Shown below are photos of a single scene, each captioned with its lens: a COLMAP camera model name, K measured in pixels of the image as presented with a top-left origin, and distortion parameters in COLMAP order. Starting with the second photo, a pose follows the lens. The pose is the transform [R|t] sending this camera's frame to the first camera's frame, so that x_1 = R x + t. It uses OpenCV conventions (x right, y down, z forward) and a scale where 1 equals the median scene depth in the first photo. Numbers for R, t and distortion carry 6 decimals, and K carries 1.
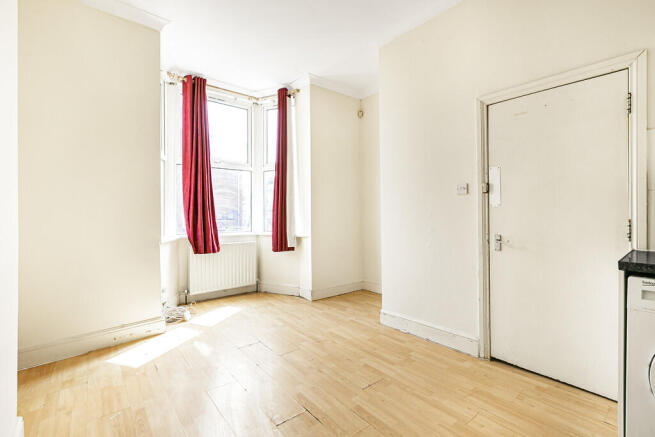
lens RADIAL K [[290.4, 0, 327.2], [0, 290.4, 211.8], [0, 0, 1]] dist [0.002345, 0.000120]
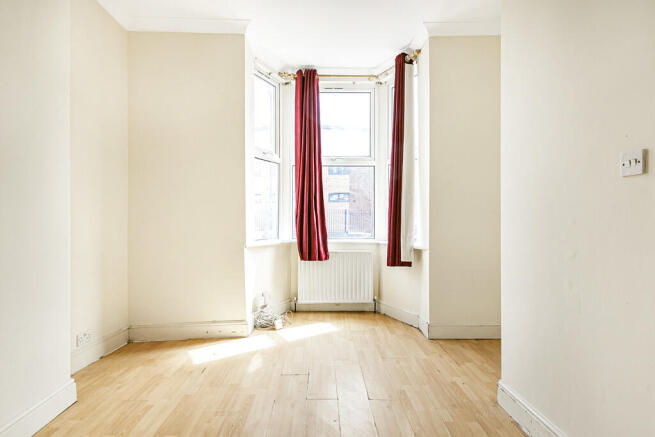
lens RADIAL K [[330.8, 0, 327.5], [0, 330.8, 218.5], [0, 0, 1]] dist [-0.001518, -0.000278]
pose [[0.790046, 0.005308, -0.613024, 0.257569], [0.002160, 0.999932, 0.011441, -0.001663], [0.613043, -0.010363, 0.789981, 0.206185]]
